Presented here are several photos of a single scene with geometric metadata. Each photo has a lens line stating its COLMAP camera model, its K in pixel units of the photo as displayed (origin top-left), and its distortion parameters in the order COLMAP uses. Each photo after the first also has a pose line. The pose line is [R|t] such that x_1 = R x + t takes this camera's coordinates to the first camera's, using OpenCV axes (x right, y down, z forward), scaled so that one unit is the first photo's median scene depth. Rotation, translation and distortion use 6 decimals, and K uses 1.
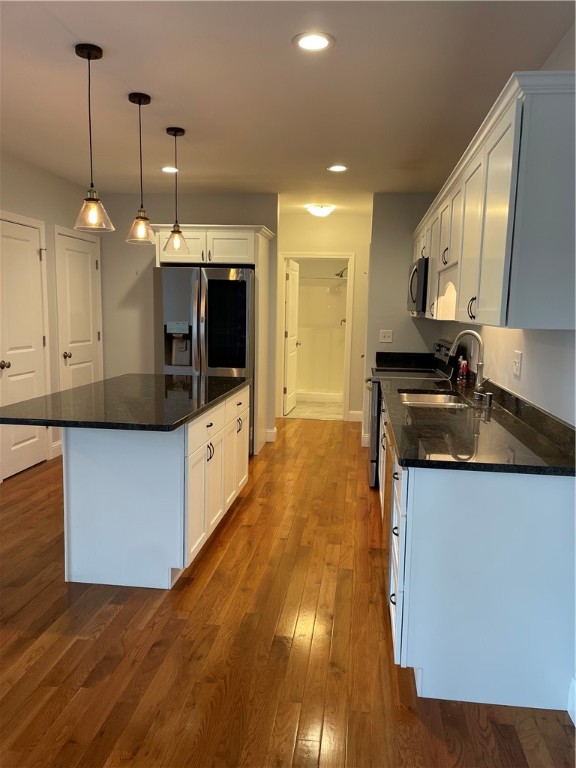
lens RADIAL K [[576.9, 0, 288.0], [0, 576.9, 384.0], [0, 0, 1]] dist [0.095188, -0.122738]
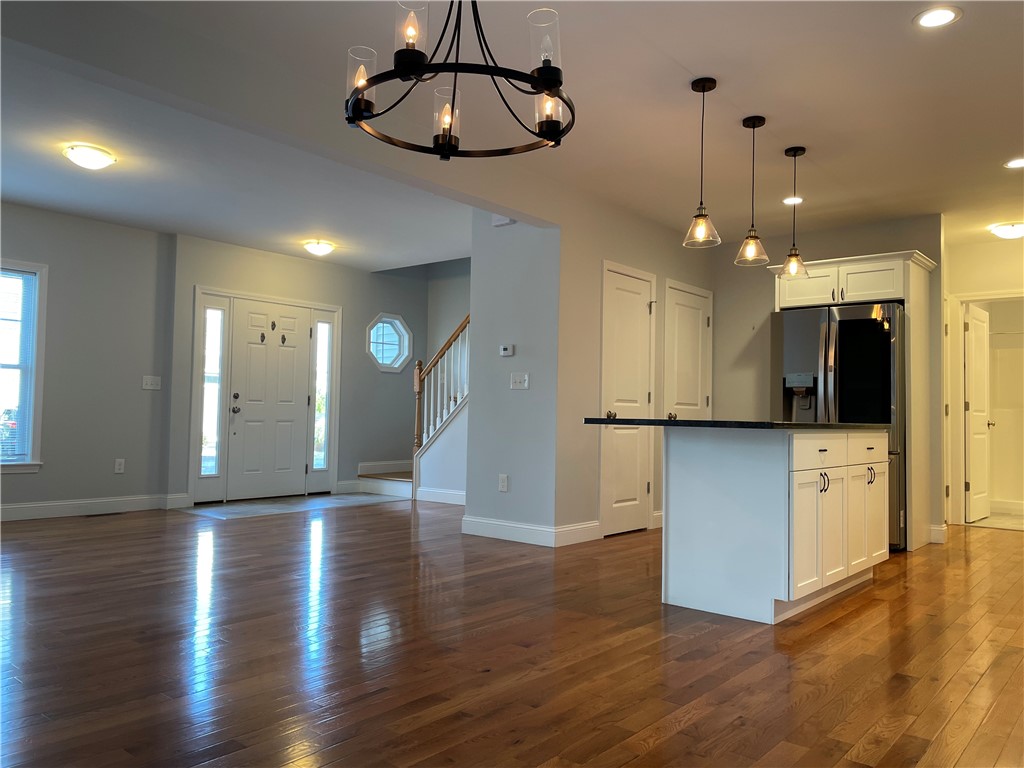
lens RADIAL K [[769.2, 0, 512.0], [0, 769.2, 384.0], [0, 0, 1]] dist [0.095188, -0.122738]
pose [[0.843012, -0.025976, -0.537268, 0.062075], [-0.072860, 0.984113, -0.161902, 0.119897], [0.532938, 0.175630, 0.827726, -0.144873]]
